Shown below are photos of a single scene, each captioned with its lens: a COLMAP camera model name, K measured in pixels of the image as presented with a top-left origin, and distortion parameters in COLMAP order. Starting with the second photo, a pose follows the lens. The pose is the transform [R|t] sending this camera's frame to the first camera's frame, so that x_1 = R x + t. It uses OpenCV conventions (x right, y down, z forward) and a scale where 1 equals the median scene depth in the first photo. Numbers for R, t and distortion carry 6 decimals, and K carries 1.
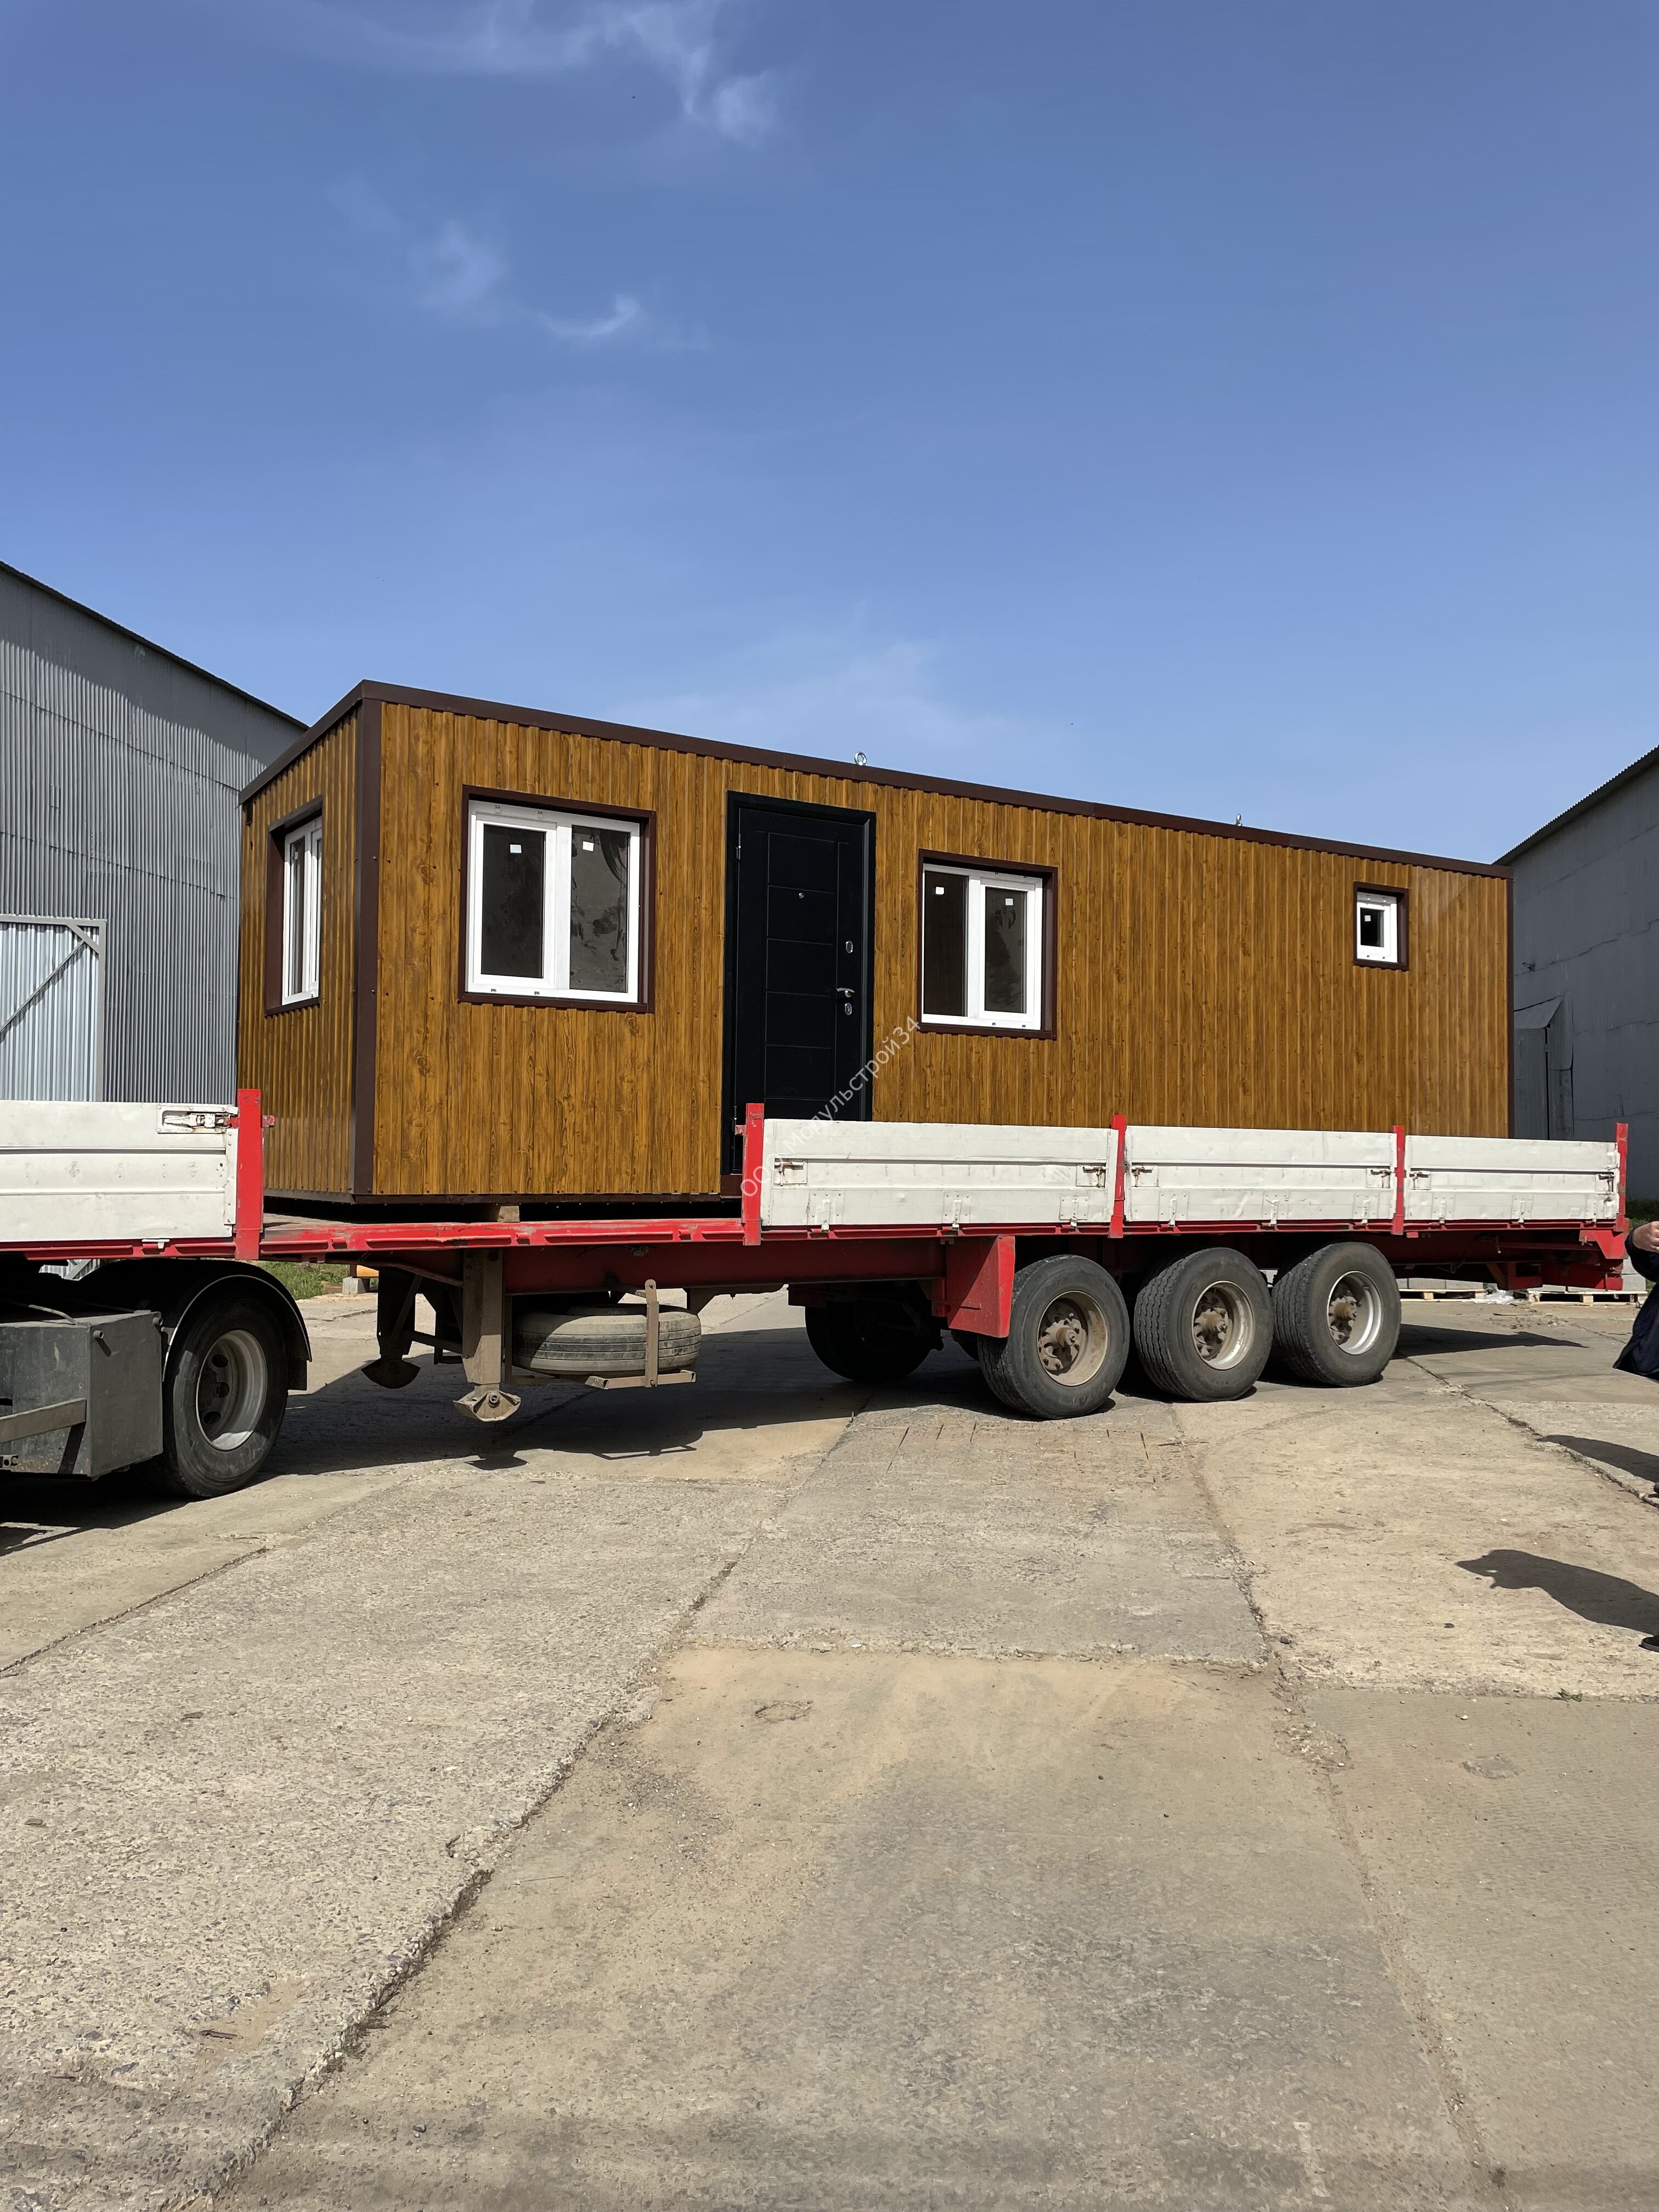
lens RADIAL K [[1655.8, 0, 830.9], [0, 1655.8, 1087.1], [0, 0, 1]] dist [0.096346, -0.123911]
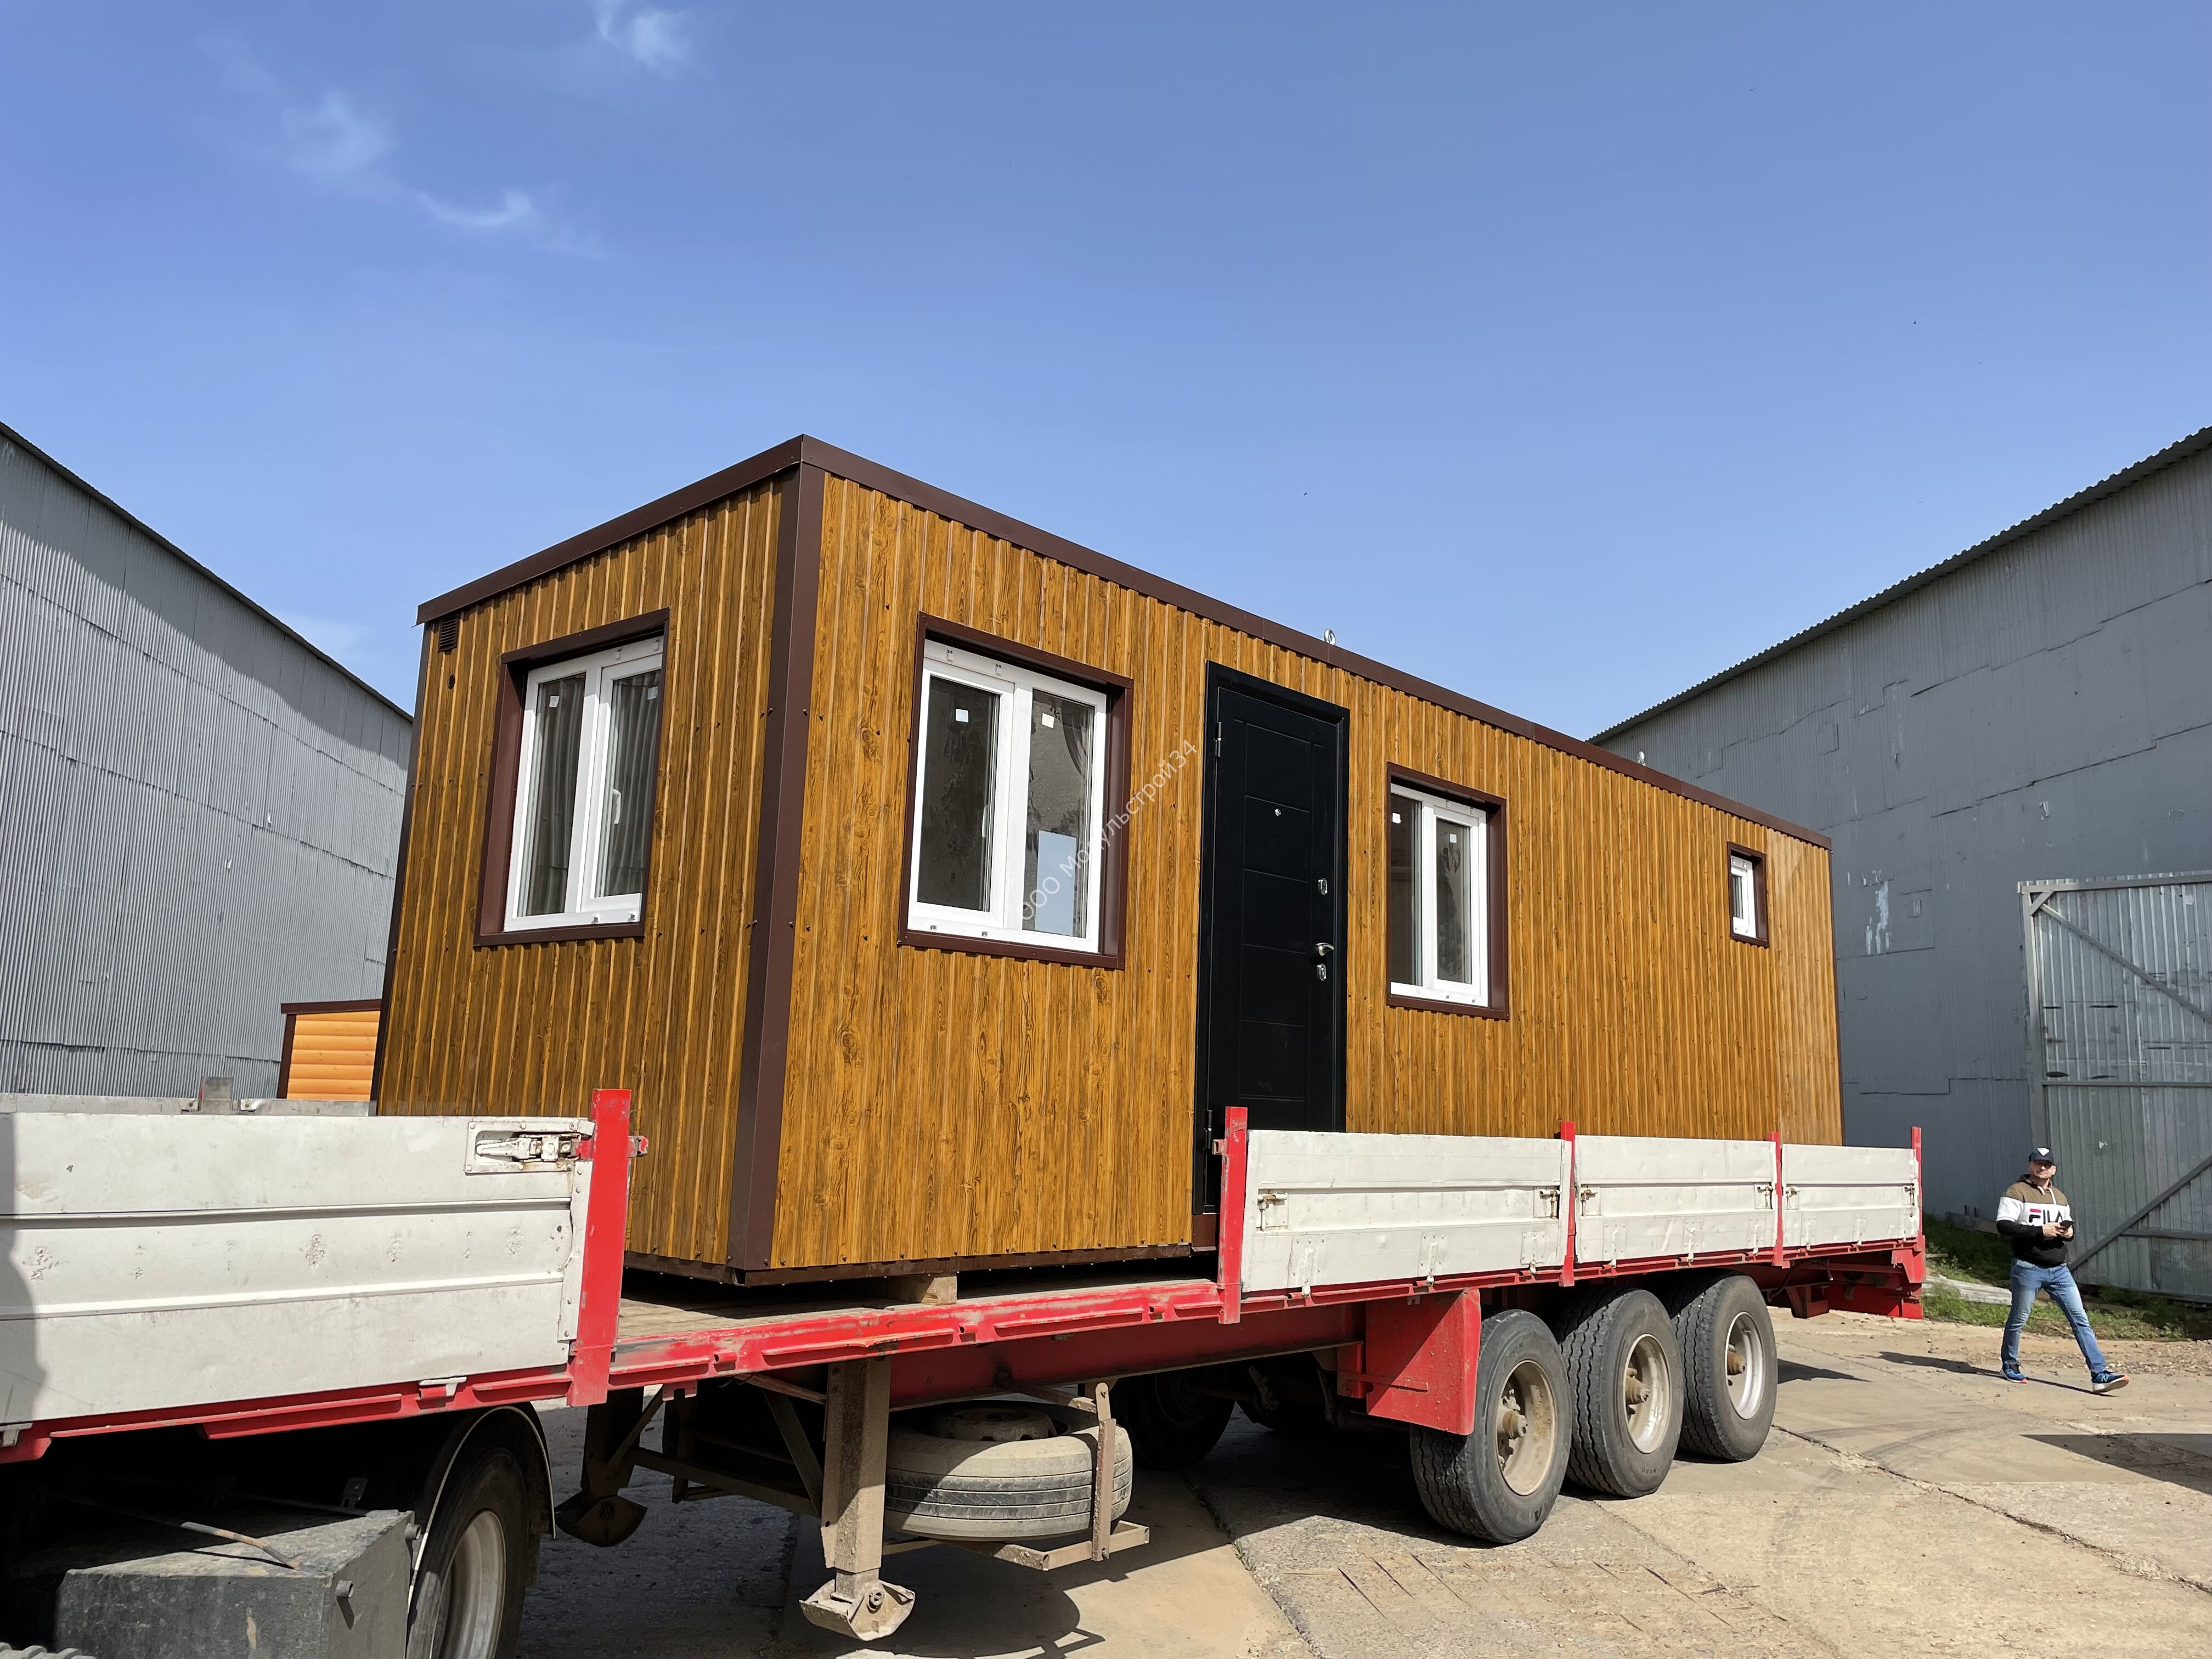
lens RADIAL K [[1655.8, 0, 1095.5], [0, 1655.8, 804.6], [0, 0, 1]] dist [0.096346, -0.123911]
pose [[0.966959, 0.068835, 0.245462, -0.282587], [-0.037064, 0.990586, -0.131783, -0.021771], [-0.252222, 0.118331, 0.960407, 0.338996]]
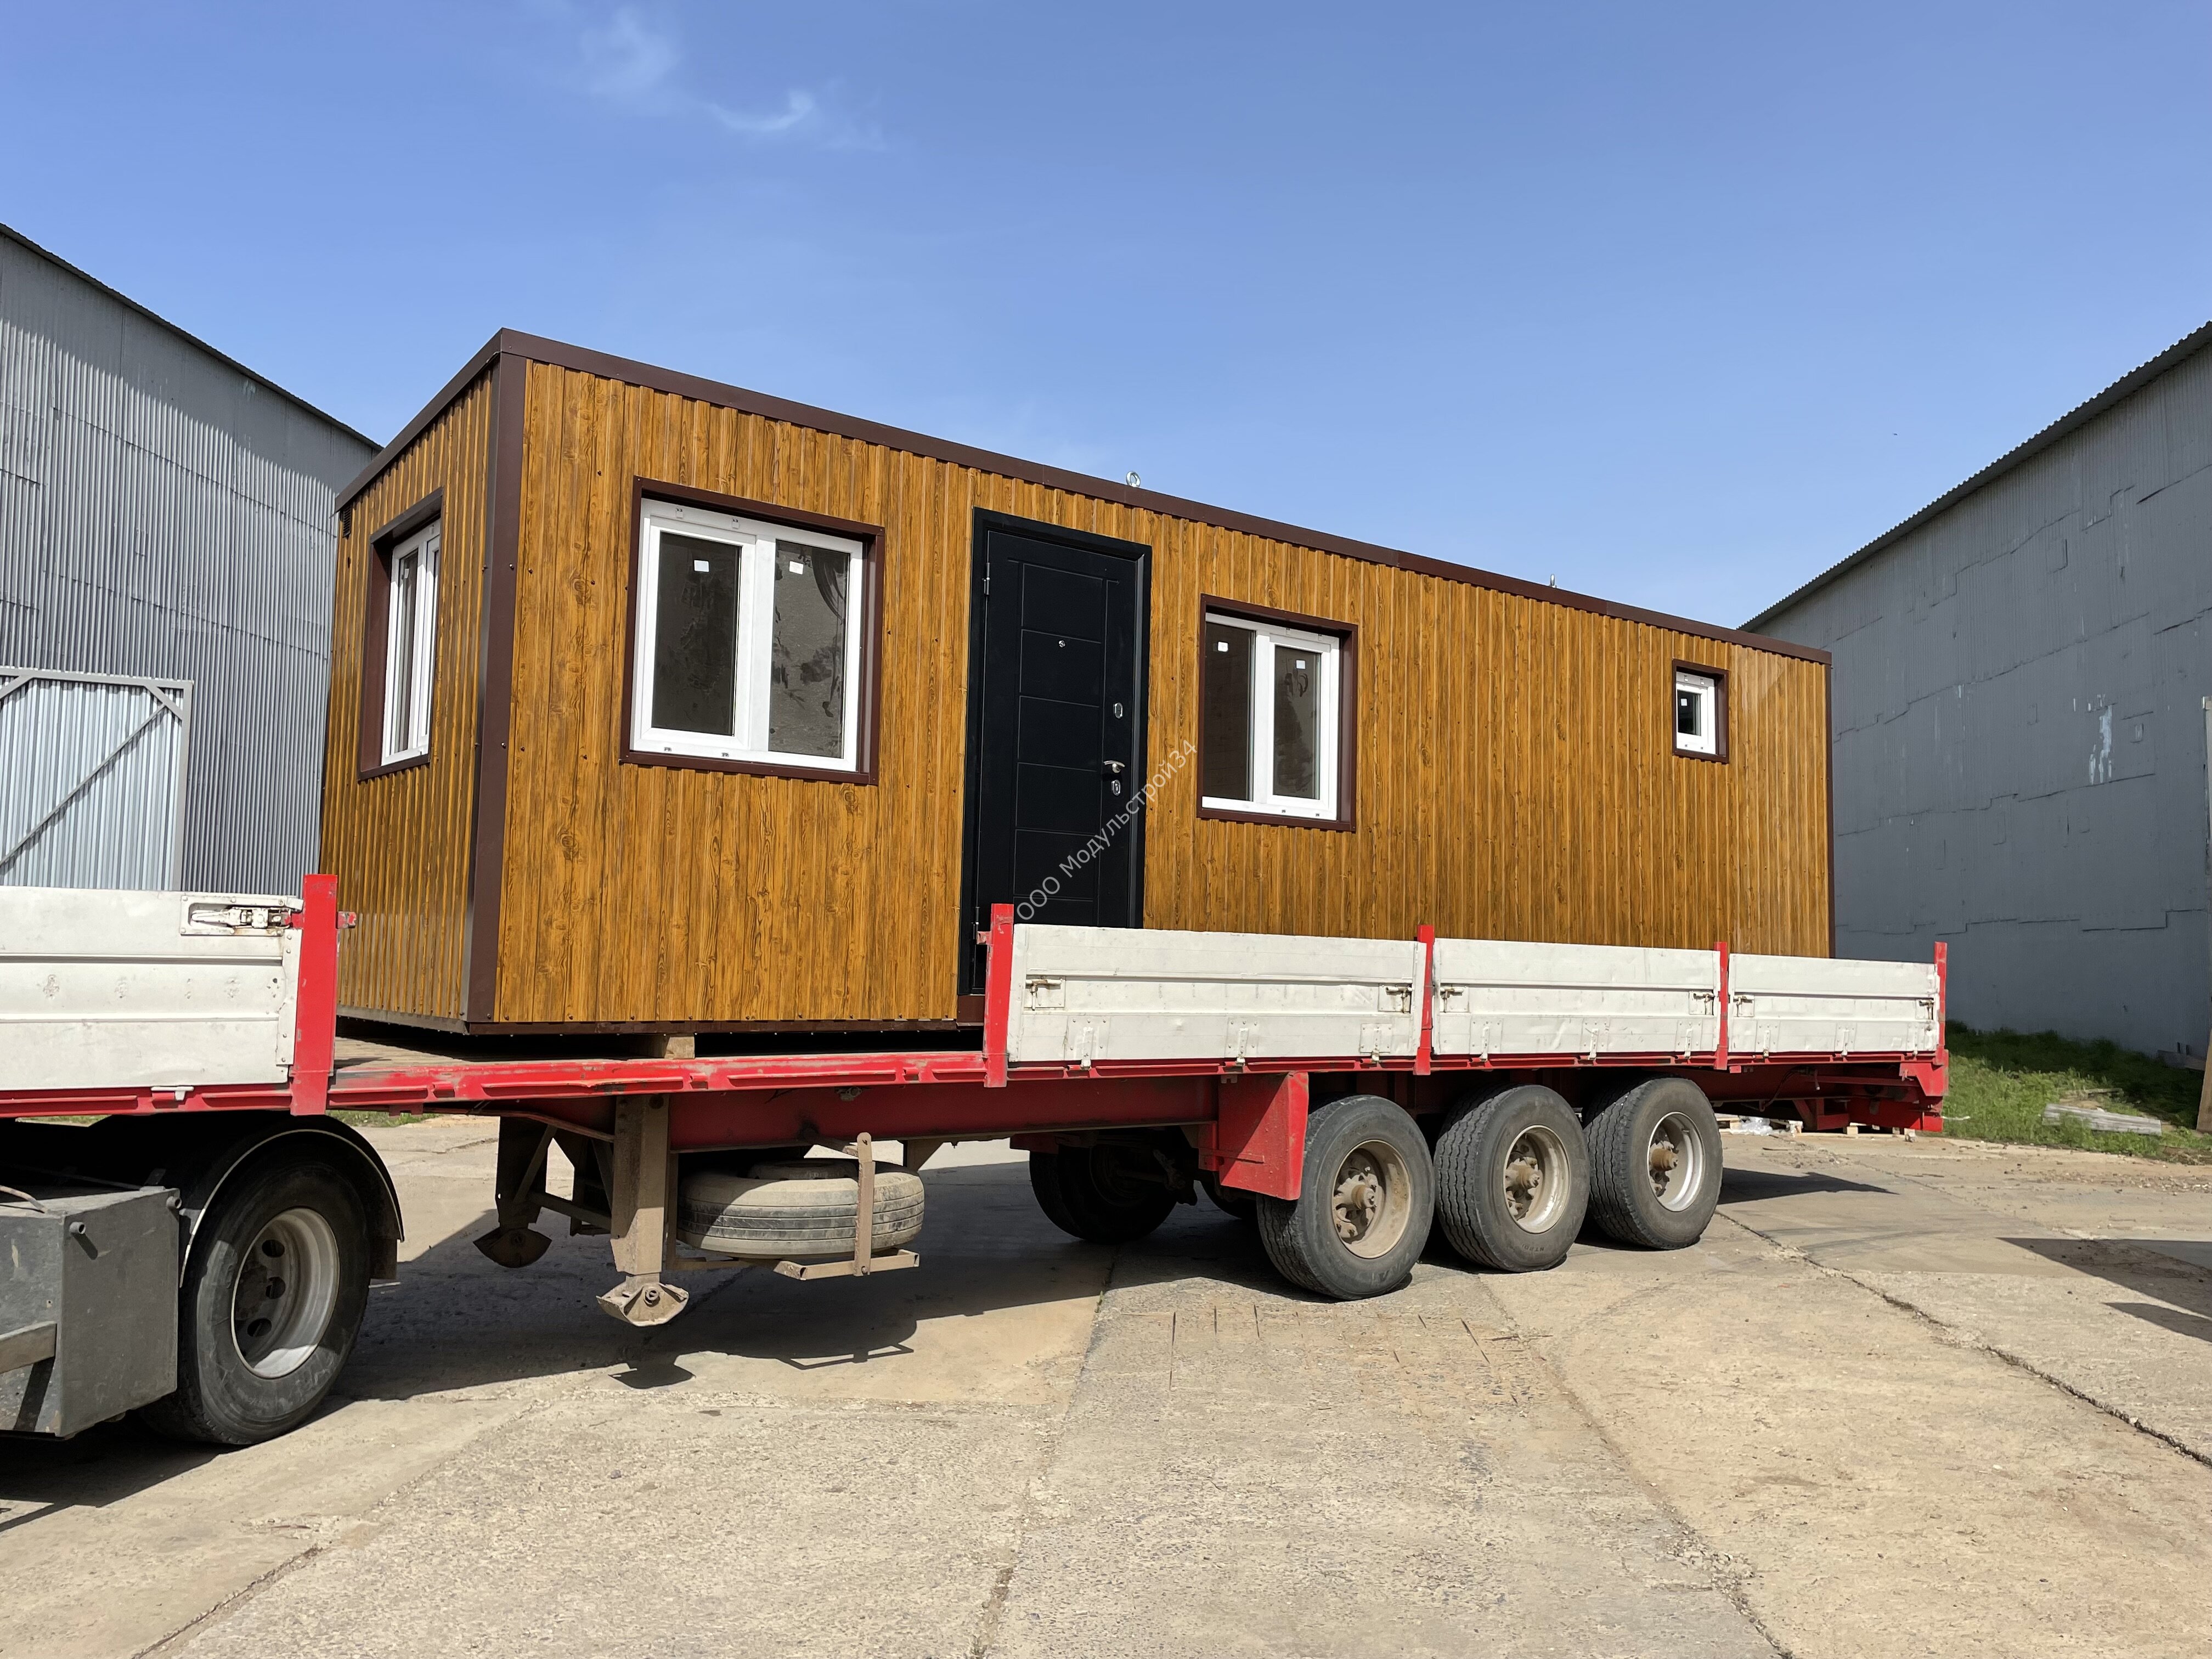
lens RADIAL K [[1655.8, 0, 1106.2], [0, 1655.8, 823.9], [0, 0, 1]] dist [0.096346, -0.123911]
pose [[0.996974, 0.018518, 0.075496, -0.057145], [-0.015464, 0.999046, -0.040841, 0.003125], [-0.076180, 0.039550, 0.996309, 0.217497]]
